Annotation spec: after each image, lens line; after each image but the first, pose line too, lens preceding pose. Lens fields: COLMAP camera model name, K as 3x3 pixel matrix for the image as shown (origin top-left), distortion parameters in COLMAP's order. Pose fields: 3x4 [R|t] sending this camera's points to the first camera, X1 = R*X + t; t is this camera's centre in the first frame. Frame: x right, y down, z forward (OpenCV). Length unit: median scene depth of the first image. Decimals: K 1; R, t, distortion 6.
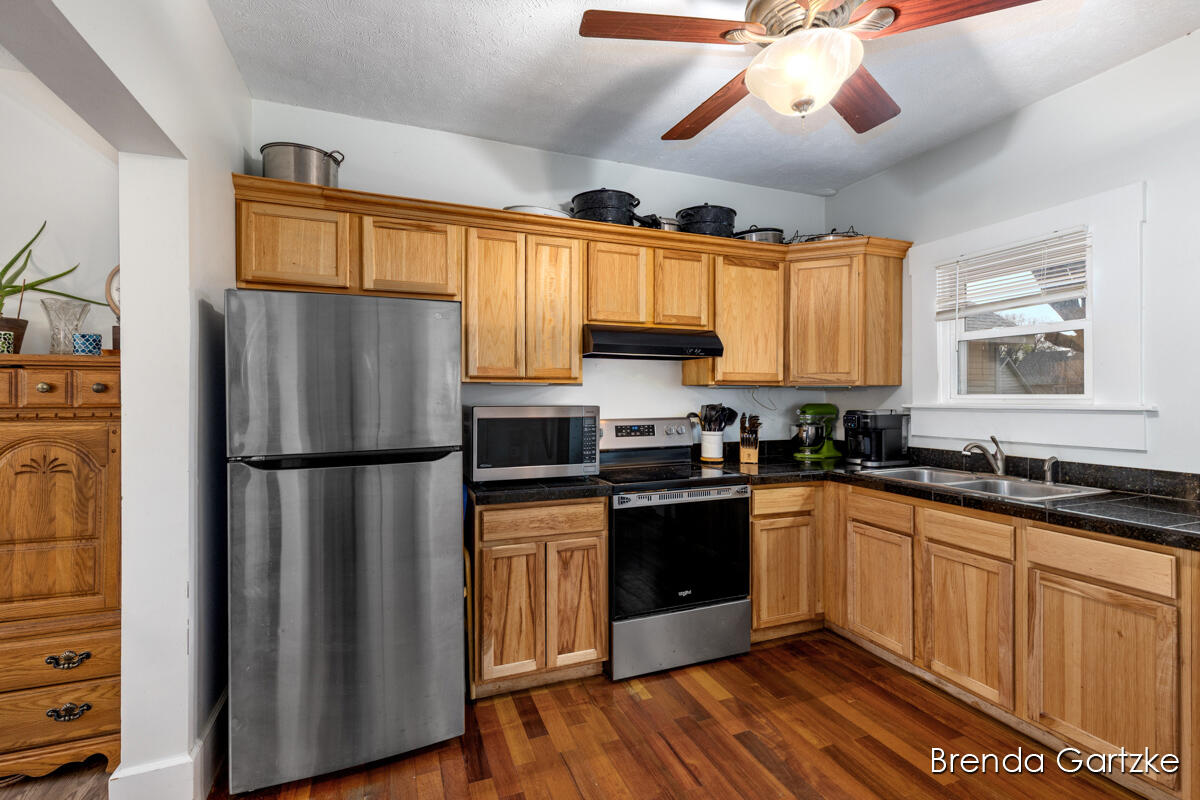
lens RADIAL K [[543.5, 0, 620.7], [0, 543.5, 395.7], [0, 0, 1]] dist [0.006165, -0.001542]
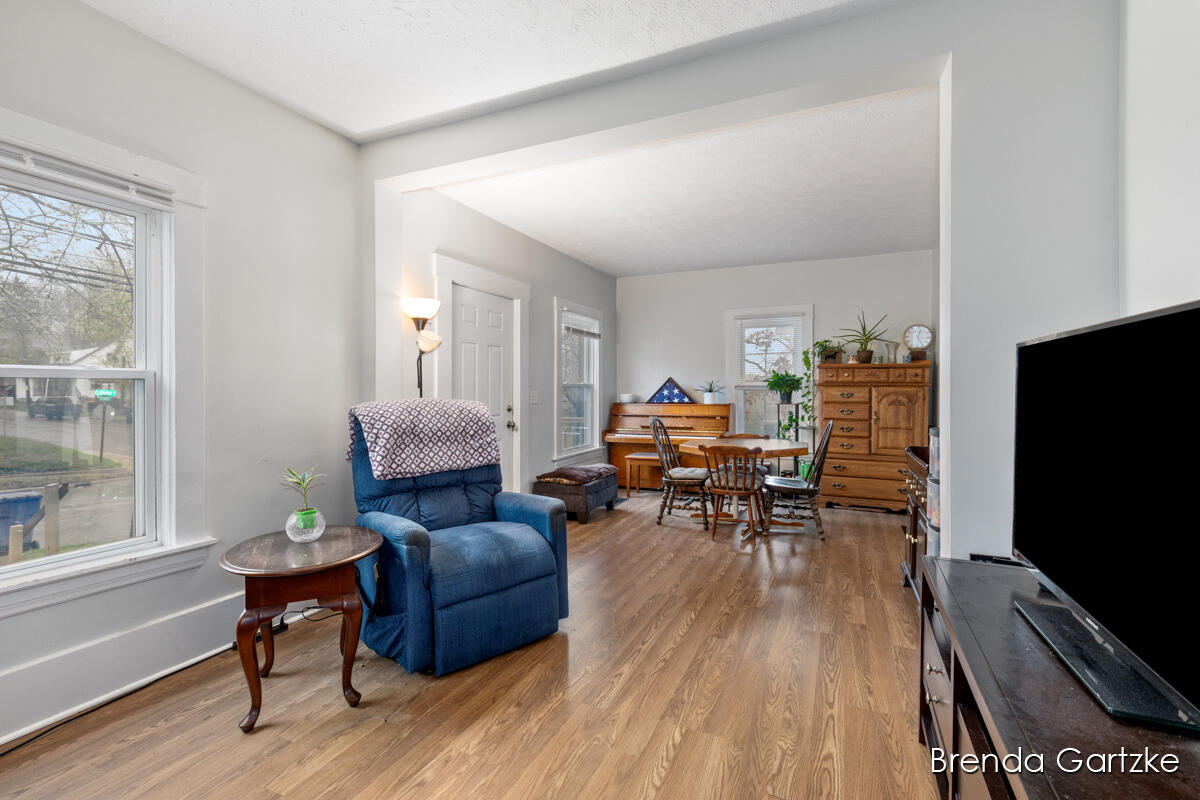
lens RADIAL K [[543.5, 0, 595.5], [0, 543.5, 387.7], [0, 0, 1]] dist [0.006165, -0.001542]
pose [[0.691562, -0.000089, -0.722317, -0.061609], [-0.008871, 0.999924, -0.008617, 0.066617], [0.722262, 0.012366, 0.691509, -1.605368]]
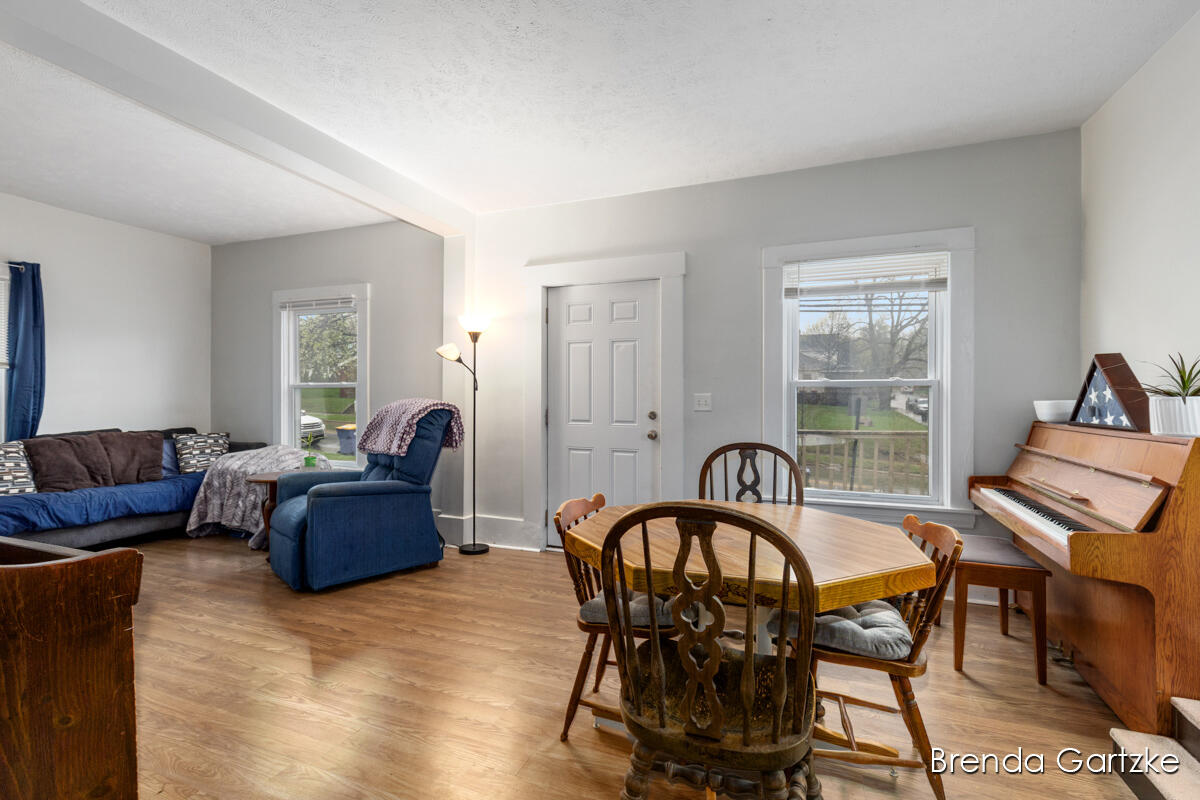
lens RADIAL K [[543.5, 0, 597.7], [0, 543.5, 391.9], [0, 0, 1]] dist [0.006165, -0.001542]
pose [[-0.685652, -0.003855, -0.727919, -0.436374], [-0.005382, 0.999985, -0.000227, 0.060714], [0.727910, 0.003762, -0.685663, 0.516797]]
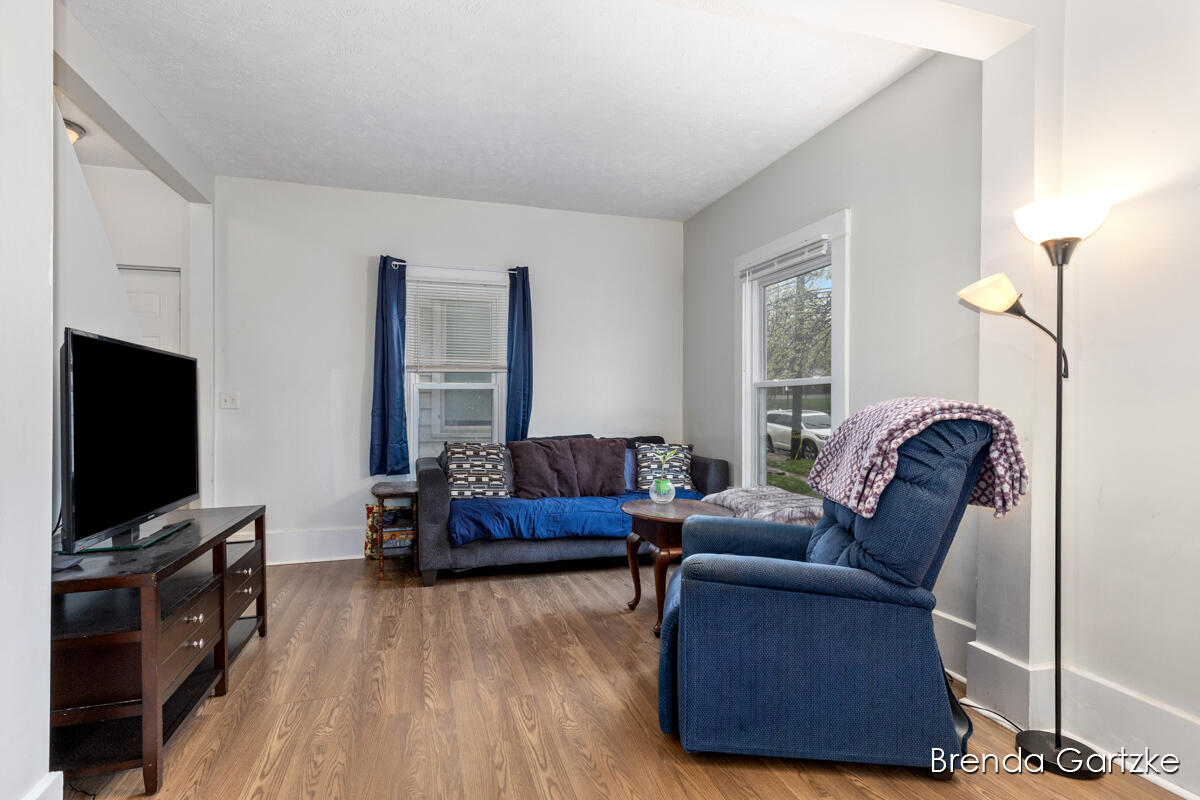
lens RADIAL K [[601.0, 0, 597.9], [0, 601.0, 405.2], [0, 0, 1]] dist [-0.005614, 0.000046]
pose [[-0.996111, -0.002367, 0.088072, -0.876377], [-0.001676, 0.999967, 0.007922, 0.089006], [-0.088087, 0.007744, -0.996083, -0.092237]]
